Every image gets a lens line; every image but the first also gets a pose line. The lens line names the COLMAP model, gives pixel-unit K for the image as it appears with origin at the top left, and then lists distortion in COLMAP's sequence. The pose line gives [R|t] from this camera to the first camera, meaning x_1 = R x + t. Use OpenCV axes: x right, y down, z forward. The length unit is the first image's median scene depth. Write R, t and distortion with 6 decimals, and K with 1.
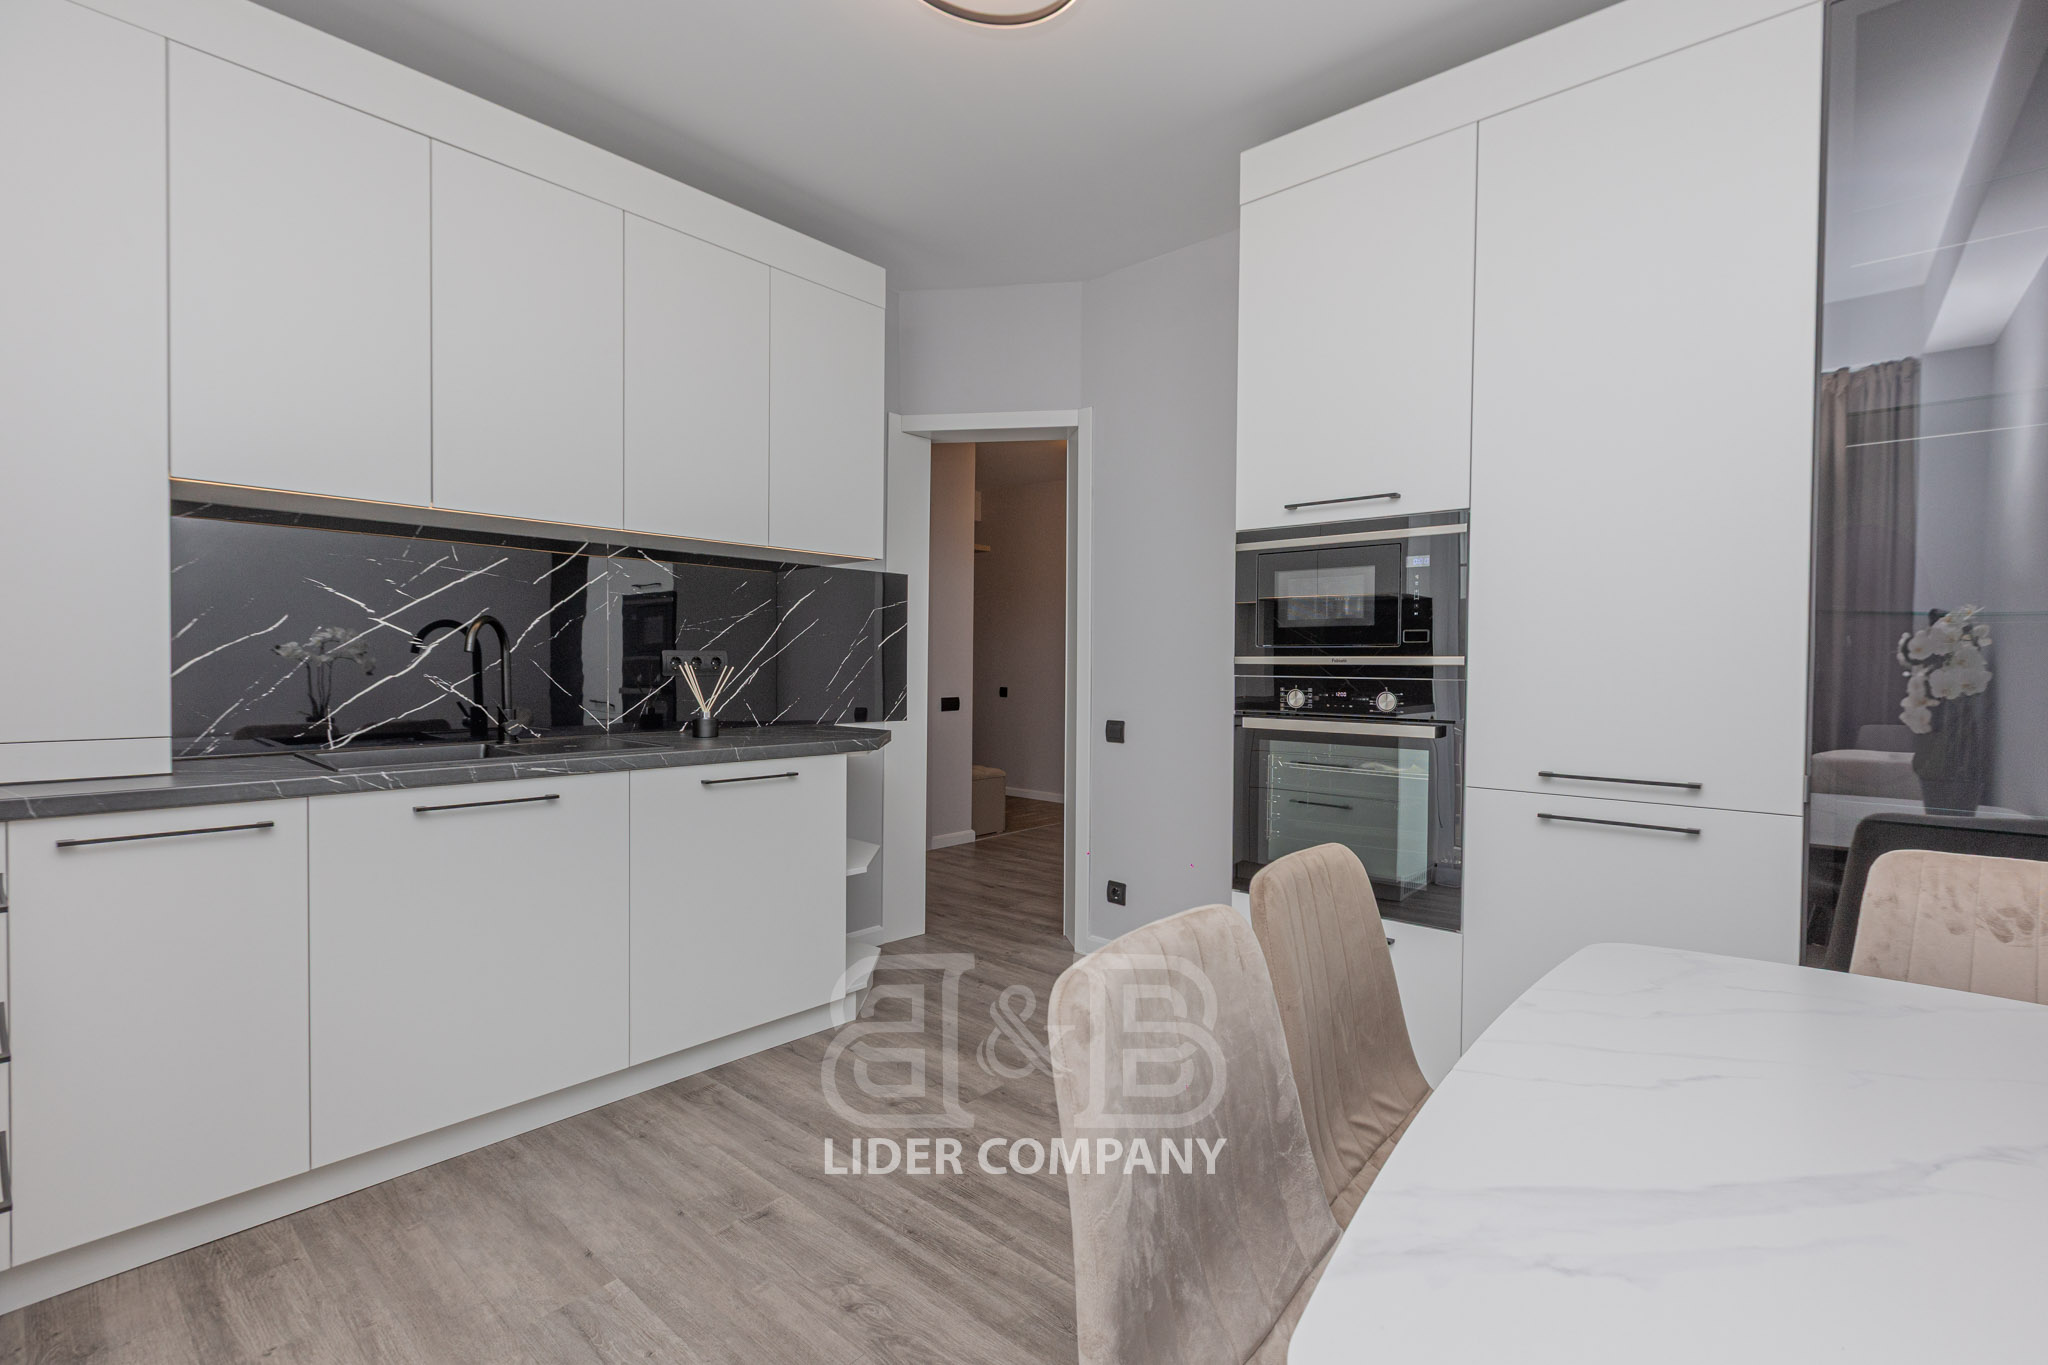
lens RADIAL K [[919.4, 0, 1046.1], [0, 919.4, 679.9], [0, 0, 1]] dist [-0.000076, 0.000002]
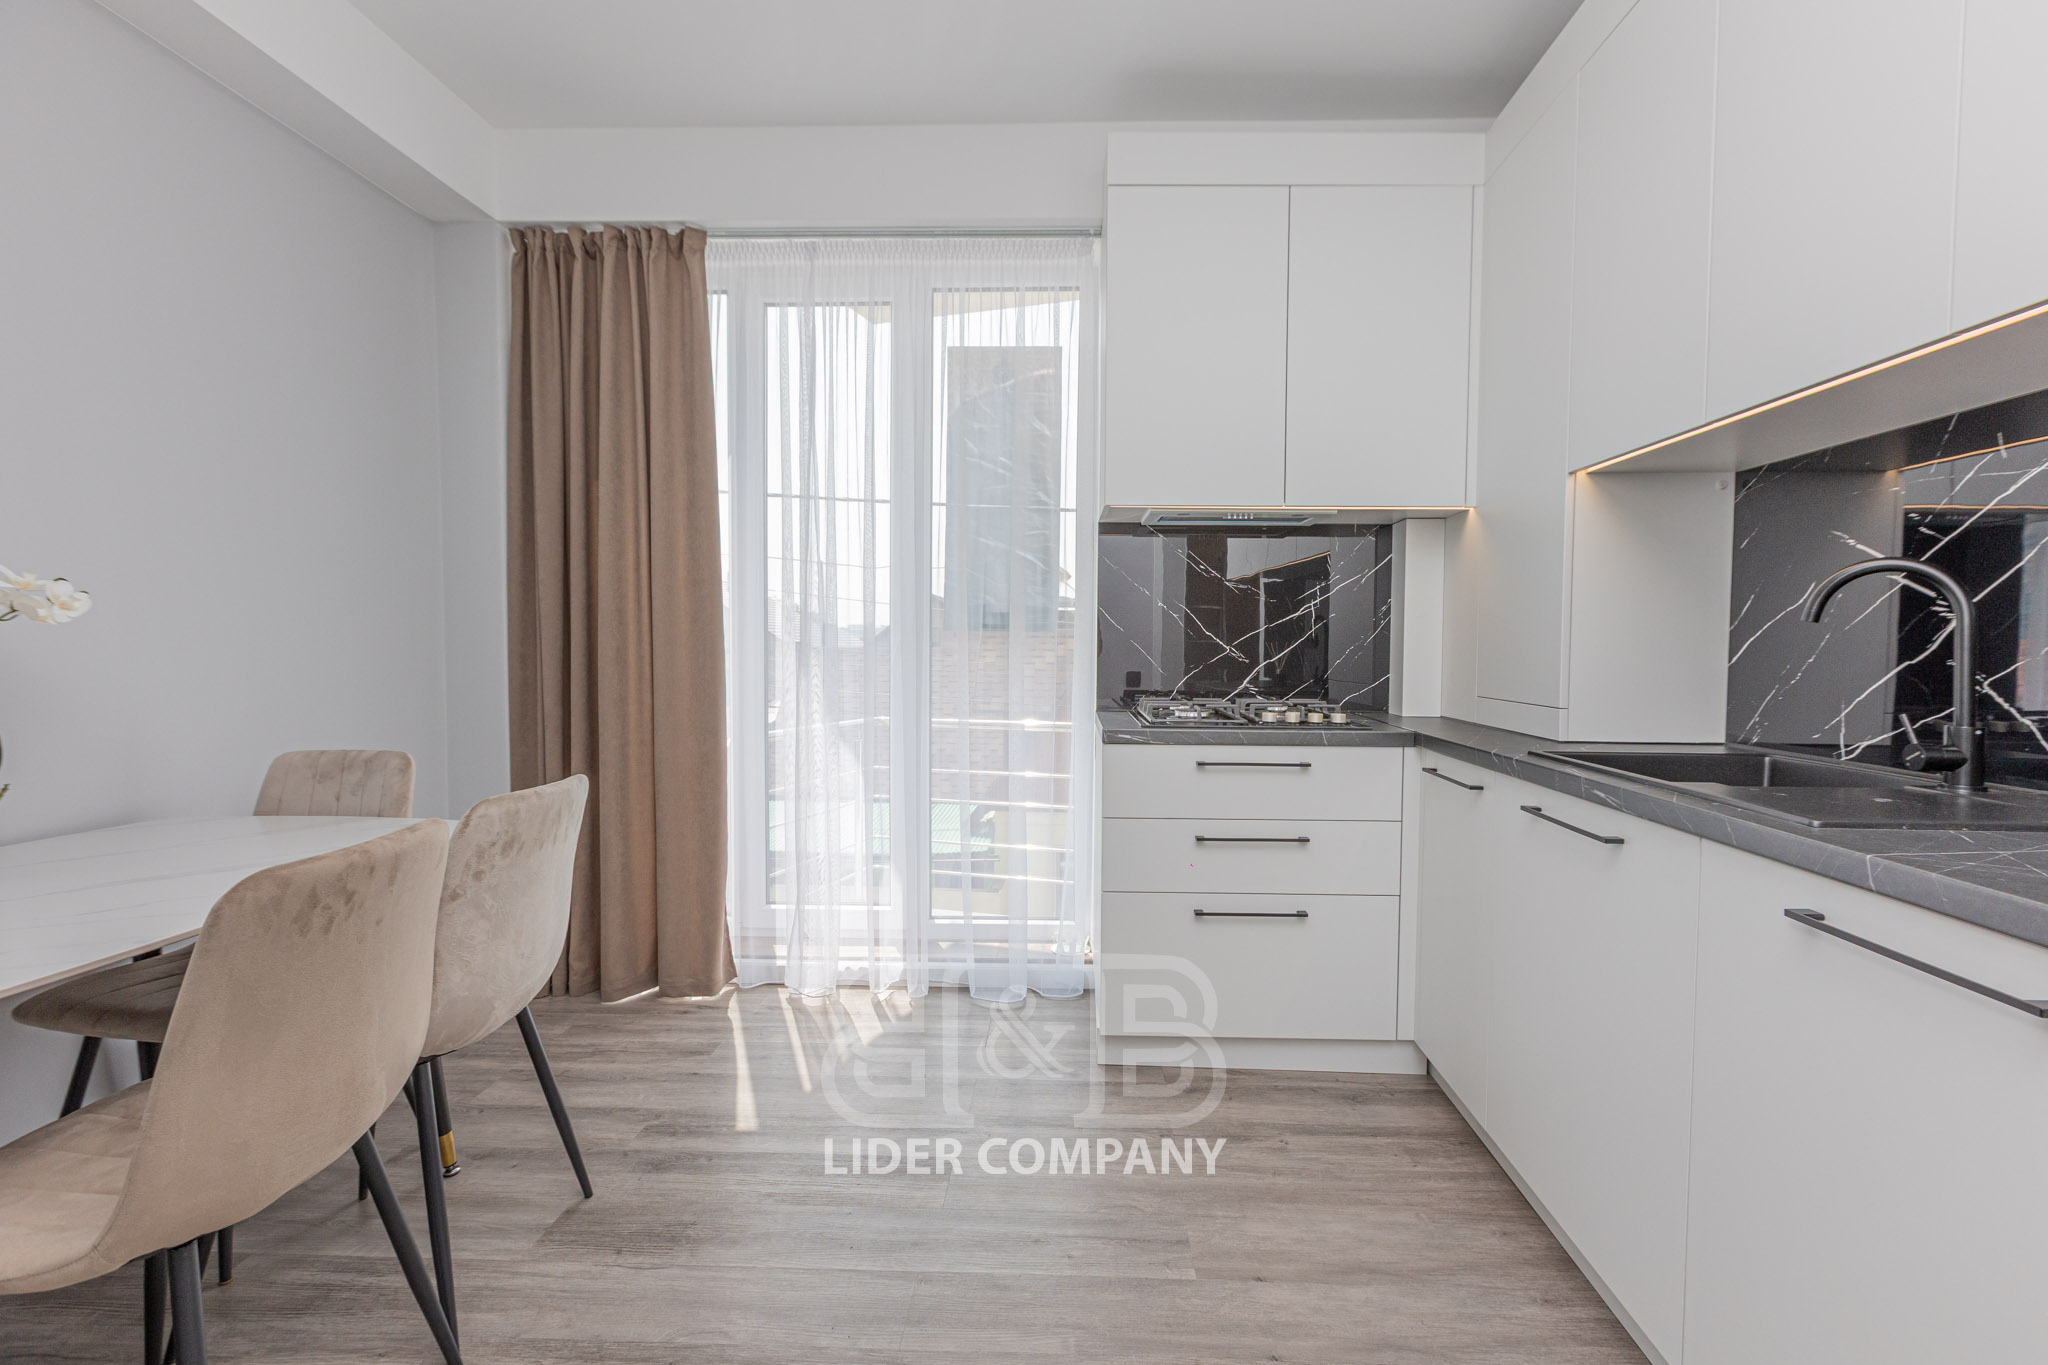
lens RADIAL K [[919.4, 0, 1046.1], [0, 919.4, 679.9], [0, 0, 1]] dist [-0.000076, 0.000002]
pose [[-0.791054, 0.016093, -0.611535, 0.227239], [-0.016907, 0.998697, 0.048150, -0.017632], [0.611513, 0.048428, -0.789751, 1.561789]]
